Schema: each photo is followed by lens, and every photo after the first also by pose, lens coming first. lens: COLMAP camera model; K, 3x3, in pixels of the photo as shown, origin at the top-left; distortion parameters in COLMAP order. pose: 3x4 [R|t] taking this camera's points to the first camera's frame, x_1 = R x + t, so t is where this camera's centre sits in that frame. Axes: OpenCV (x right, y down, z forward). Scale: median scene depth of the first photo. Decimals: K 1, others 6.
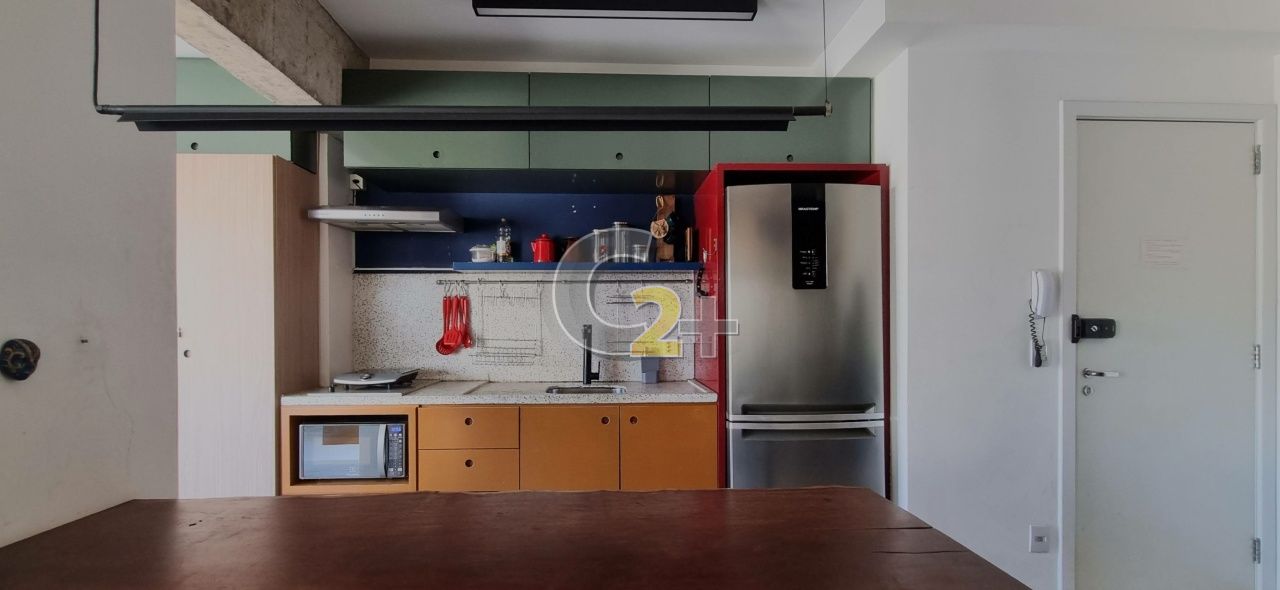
lens RADIAL K [[567.6, 0, 635.1], [0, 567.6, 322.7], [0, 0, 1]] dist [0.000636, -0.000013]
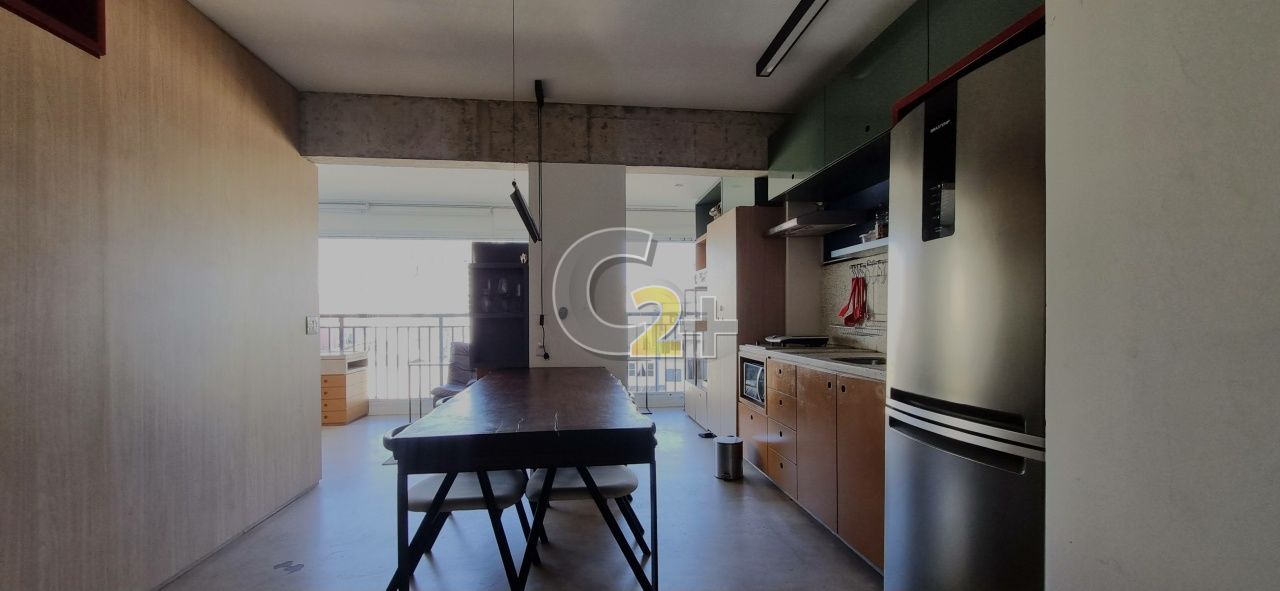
lens RADIAL K [[527.2, 0, 637.6], [0, 527.2, 318.8], [0, 0, 1]] dist [0.001963, 0.000116]
pose [[0.064570, 0.006787, -0.997890, 0.932736], [0.009383, 0.999929, 0.007408, 0.033608], [0.997869, -0.009842, 0.064502, 0.564531]]
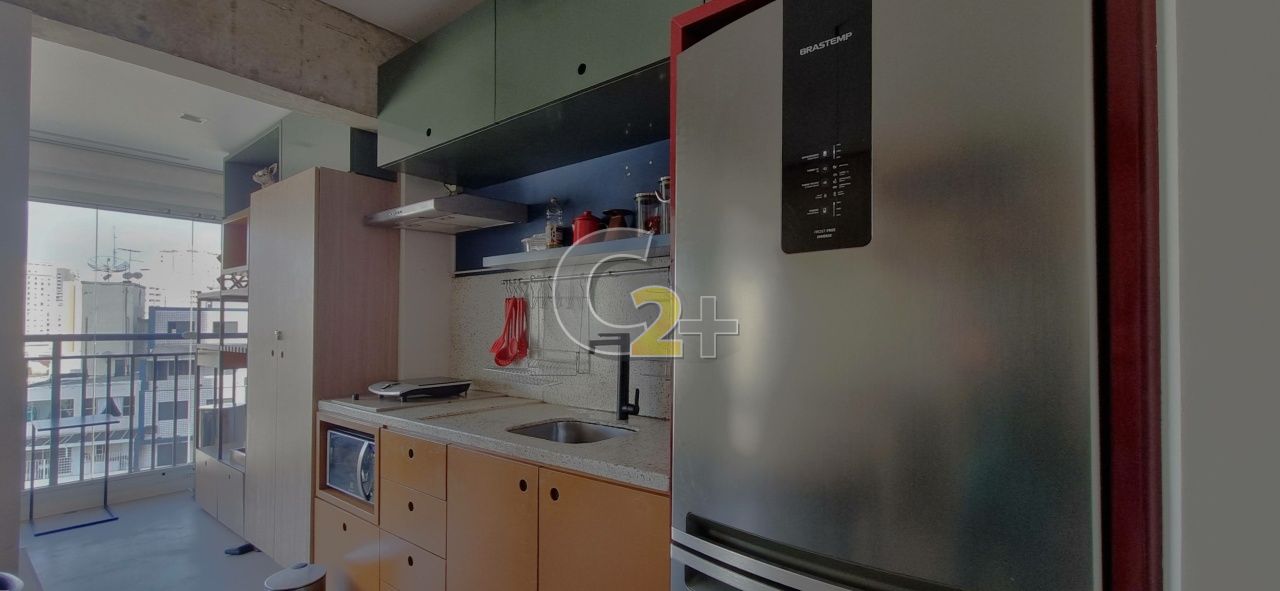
lens RADIAL K [[540.6, 0, 644.9], [0, 540.6, 318.3], [0, 0, 1]] dist [0.001803, -0.000451]
pose [[0.749545, -0.006621, -0.661920, 0.449478], [-0.001137, 0.999936, -0.011290, -0.008353], [0.661952, 0.009215, 0.749489, 0.632749]]
